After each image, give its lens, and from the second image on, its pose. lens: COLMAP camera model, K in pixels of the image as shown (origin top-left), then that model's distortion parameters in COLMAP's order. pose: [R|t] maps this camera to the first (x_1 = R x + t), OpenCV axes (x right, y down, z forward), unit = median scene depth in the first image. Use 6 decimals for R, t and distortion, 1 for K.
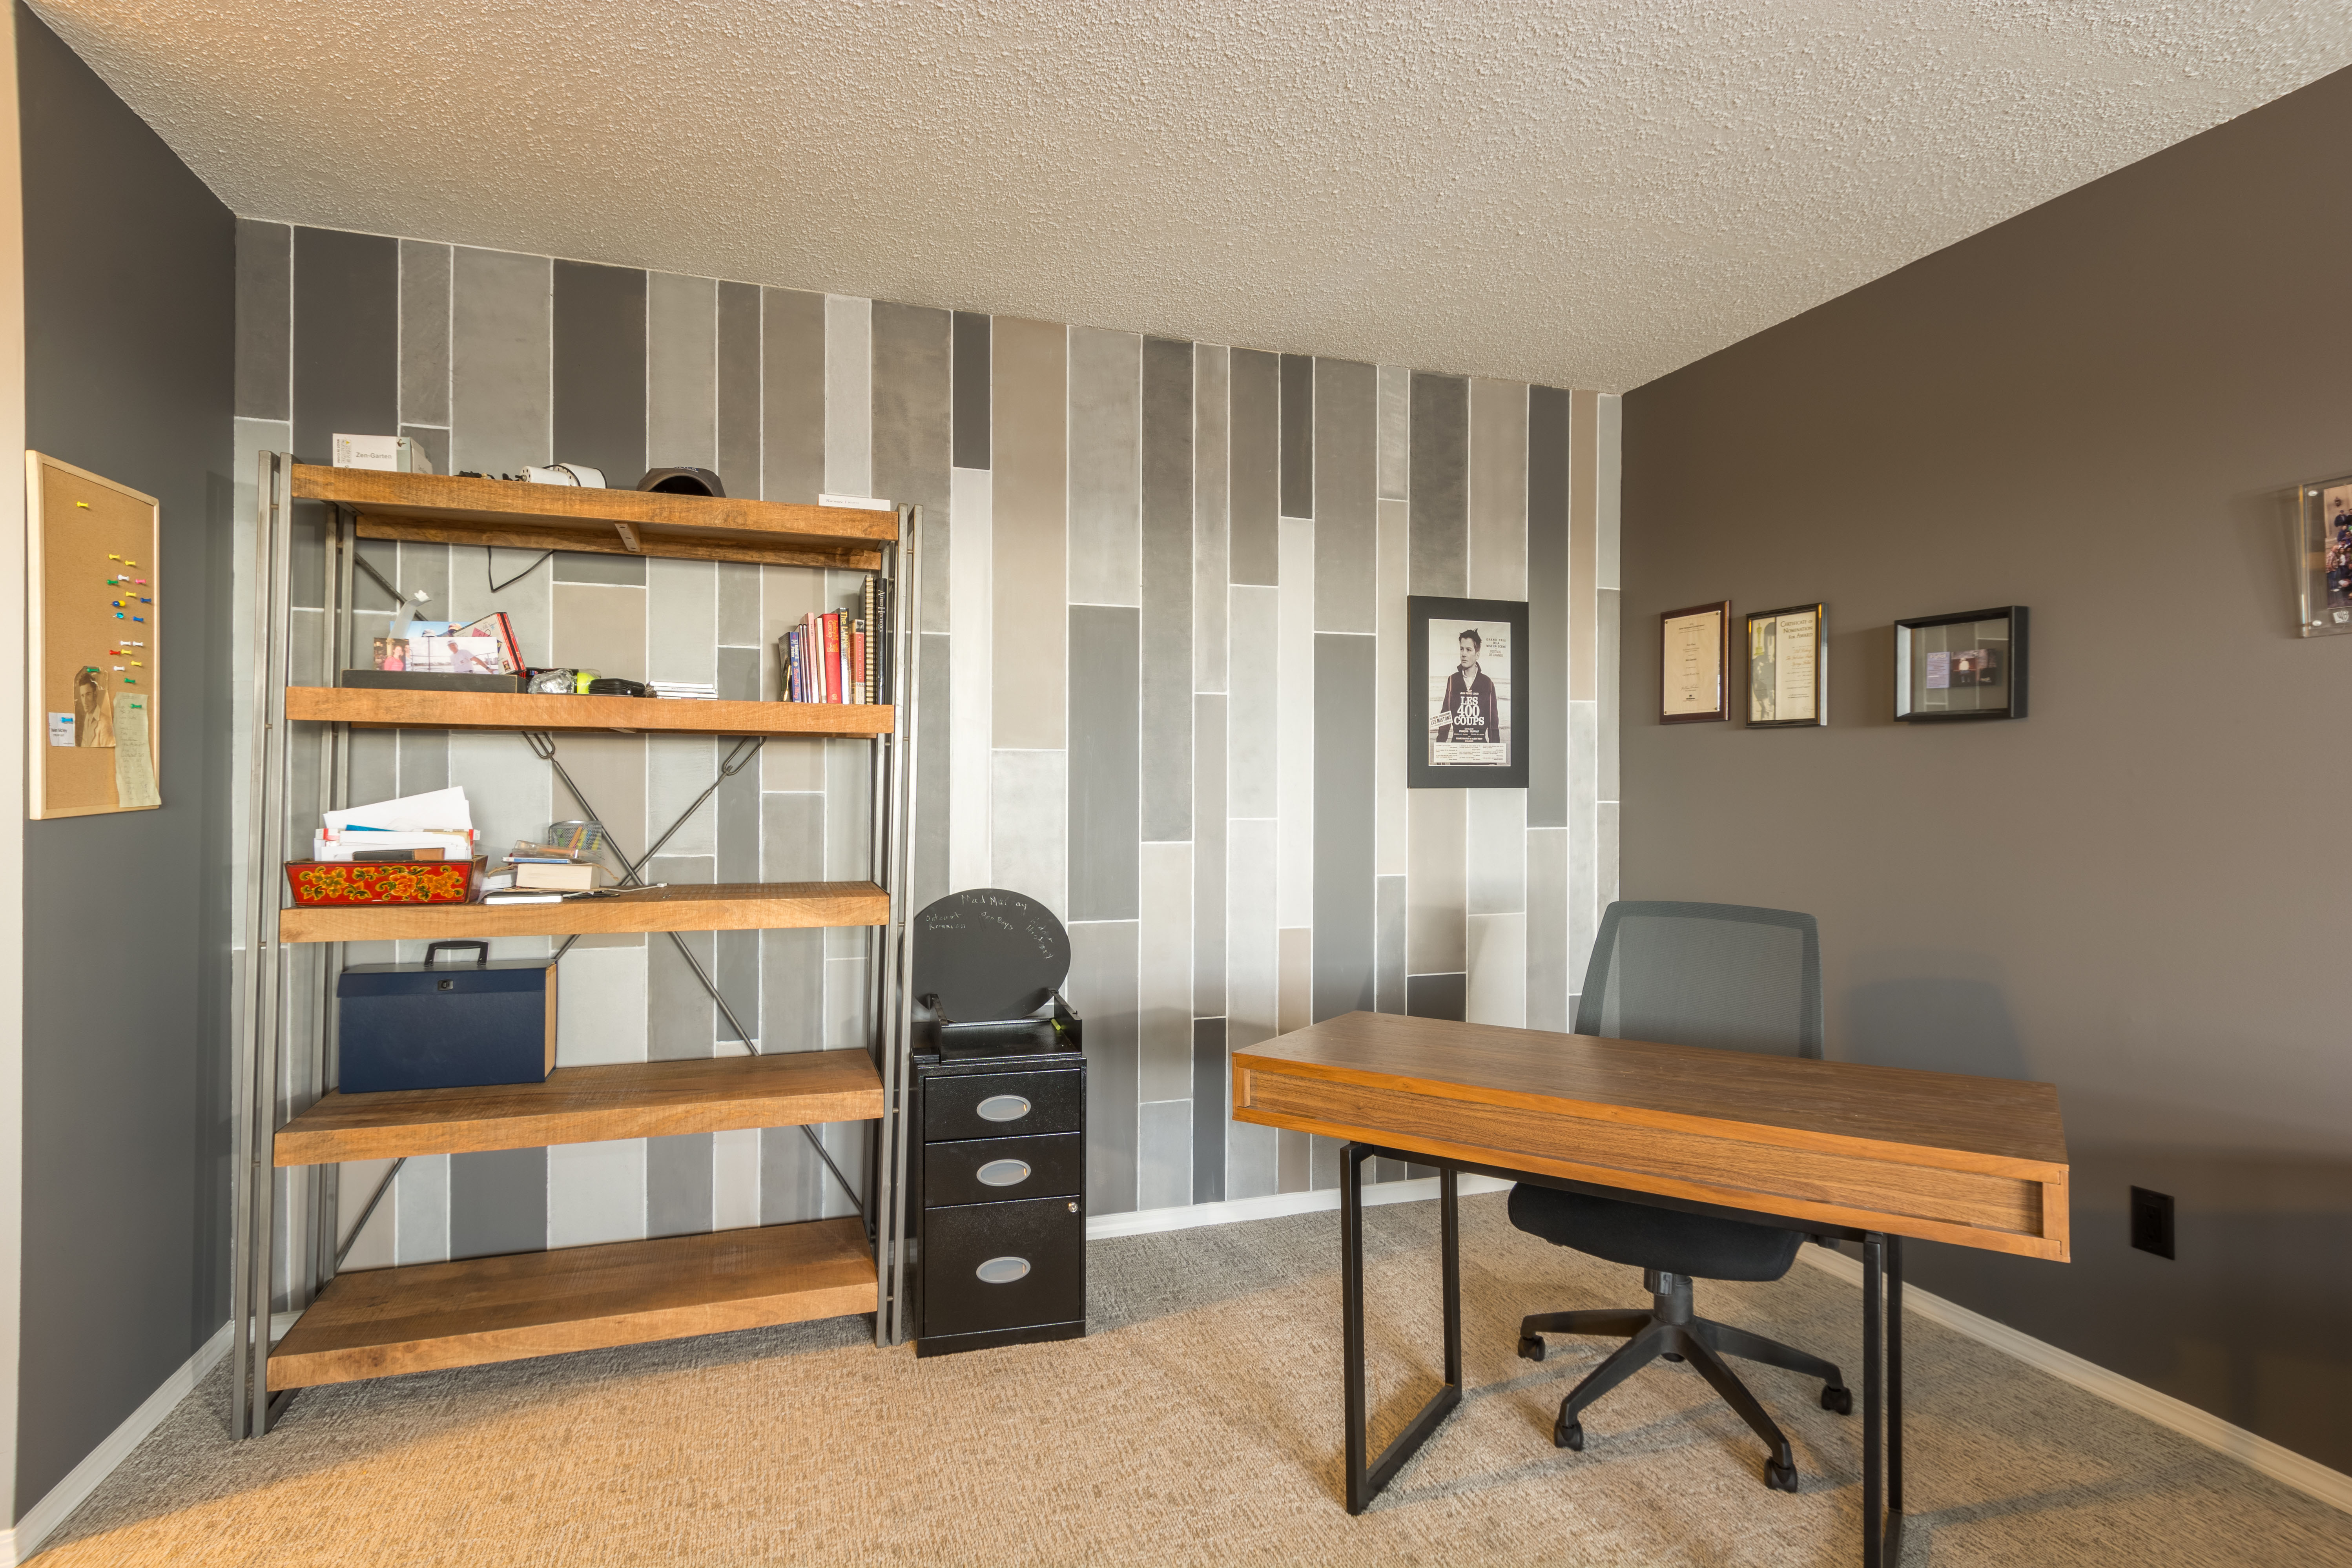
lens RADIAL K [[1169.9, 0, 1169.4], [0, 1169.9, 786.9], [0, 0, 1]] dist [0.002045, 0.000193]
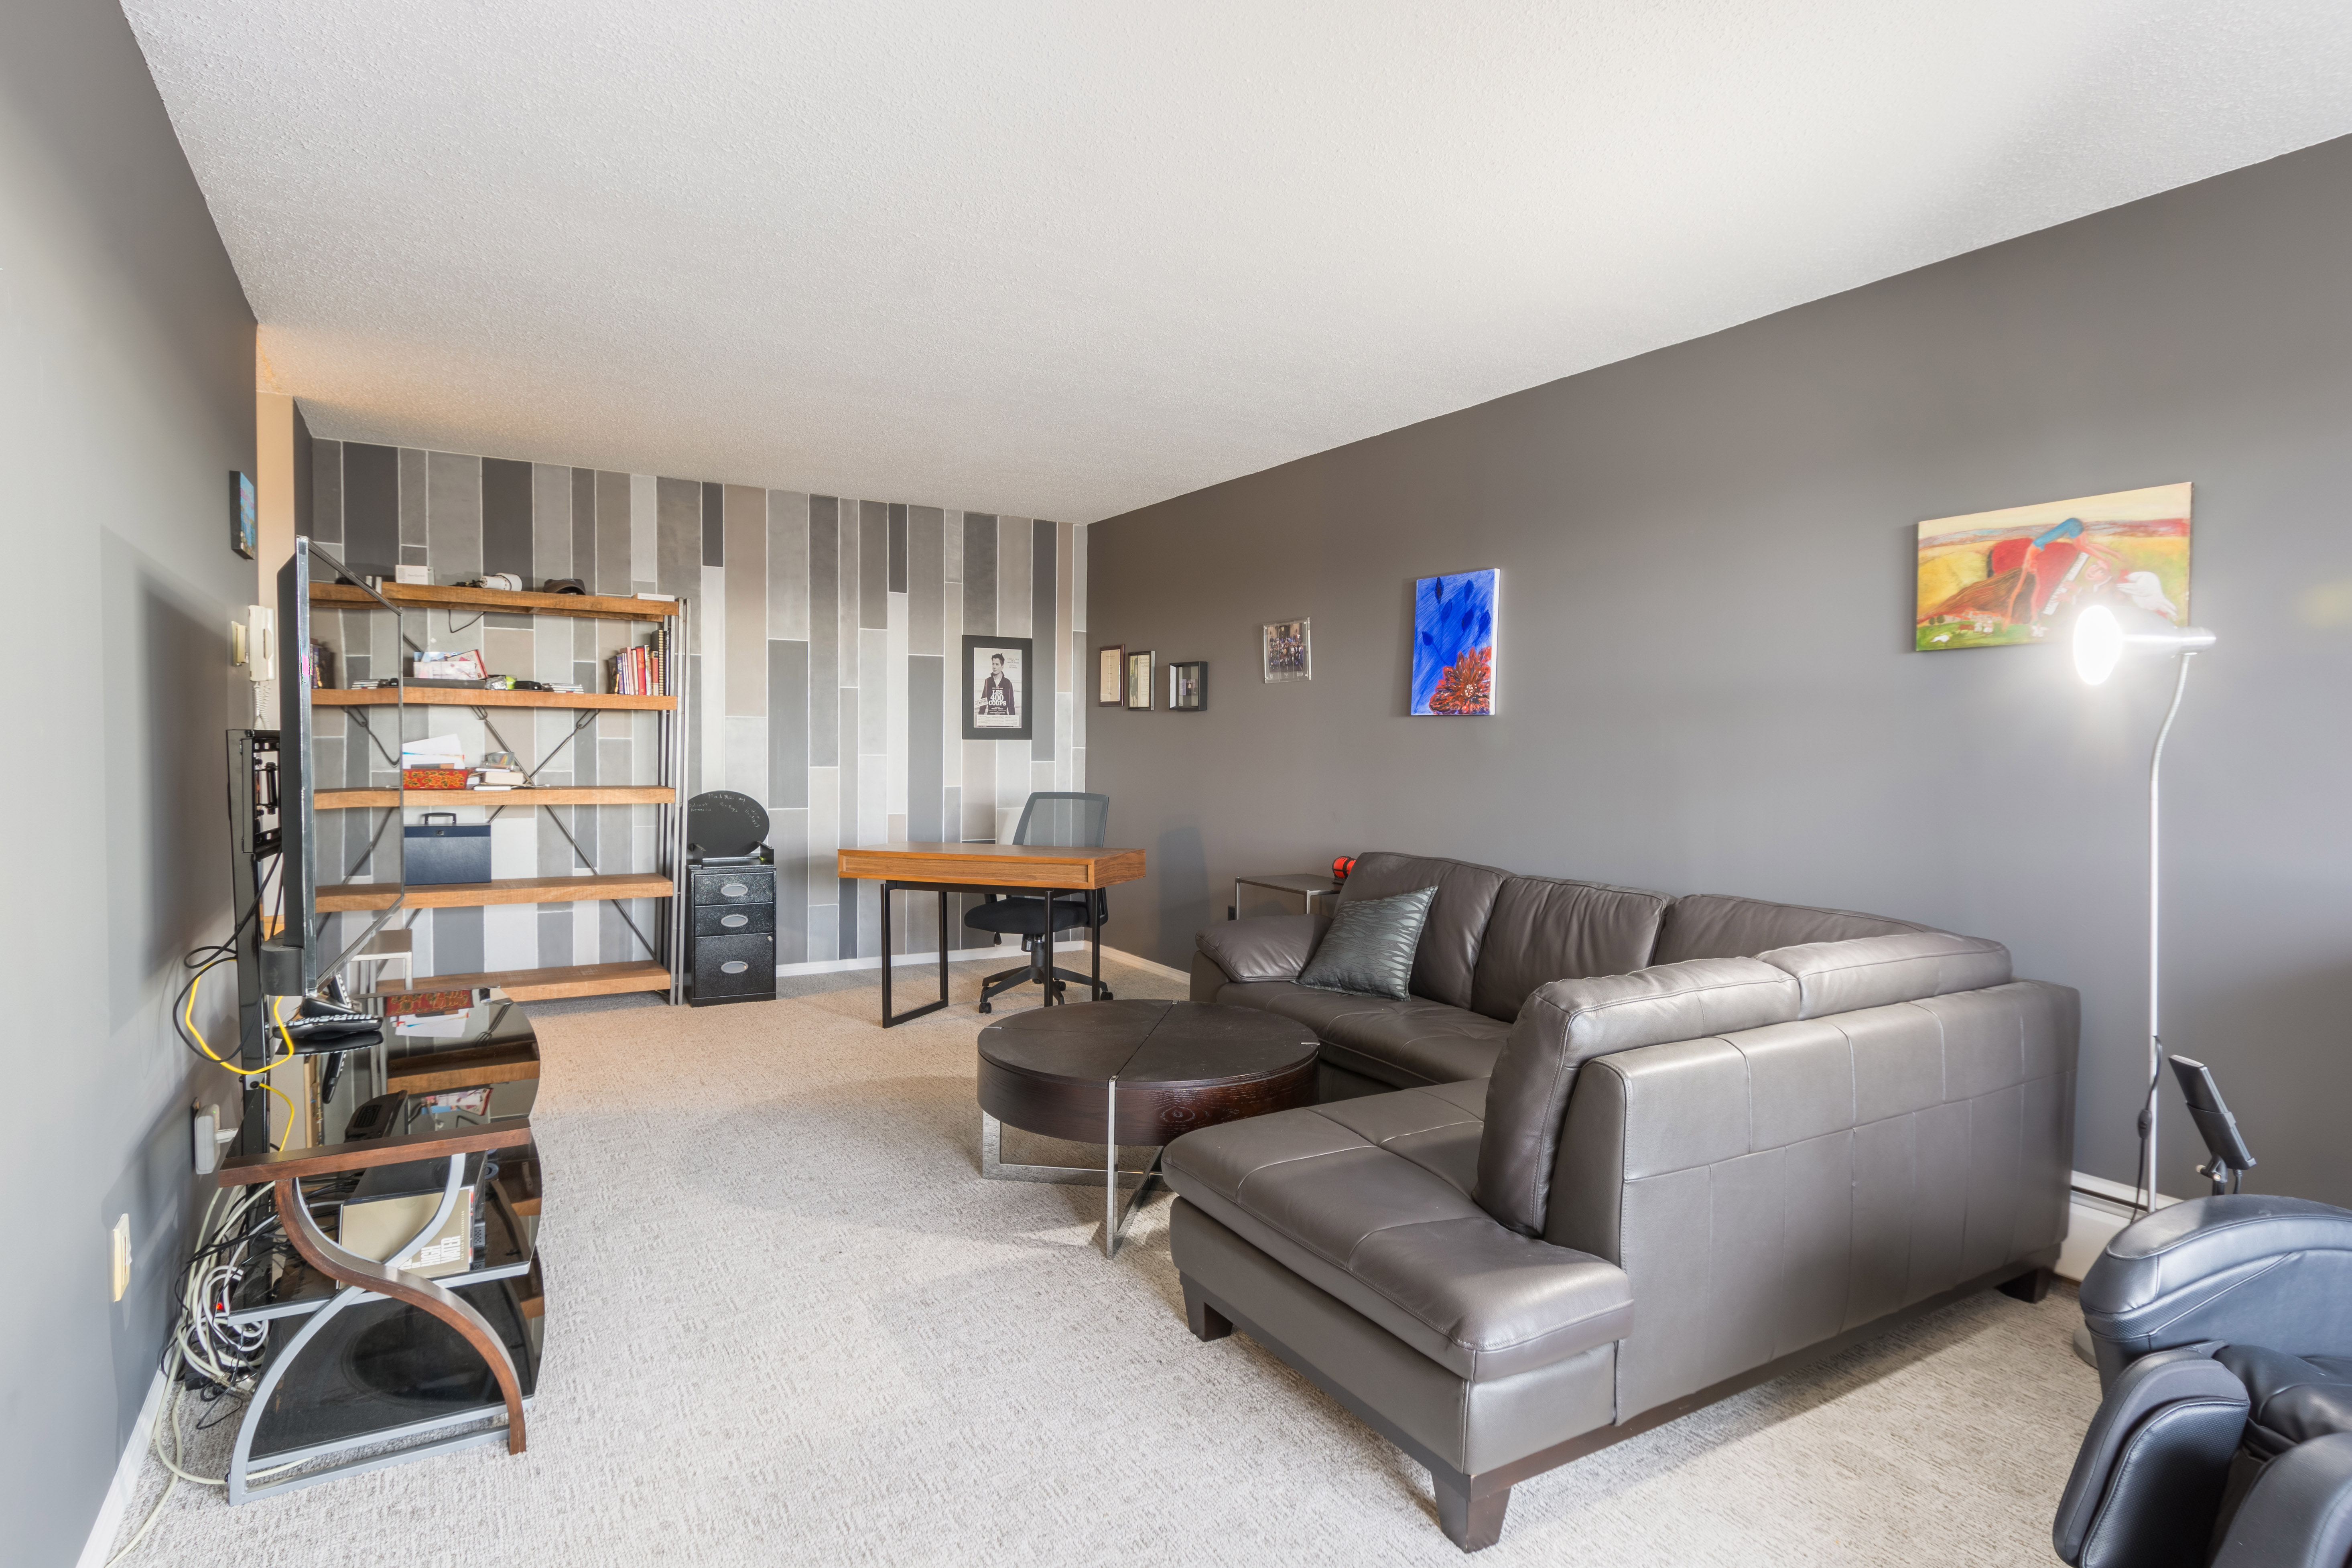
lens RADIAL K [[1249.4, 0, 1187.6], [0, 1249.4, 784.8], [0, 0, 1]] dist [0.008052, 0.000200]
pose [[0.975131, 0.000713, 0.221628, 0.130676], [-0.008761, 0.999337, 0.035332, -0.000060], [-0.221456, -0.036395, 0.974491, -1.154956]]
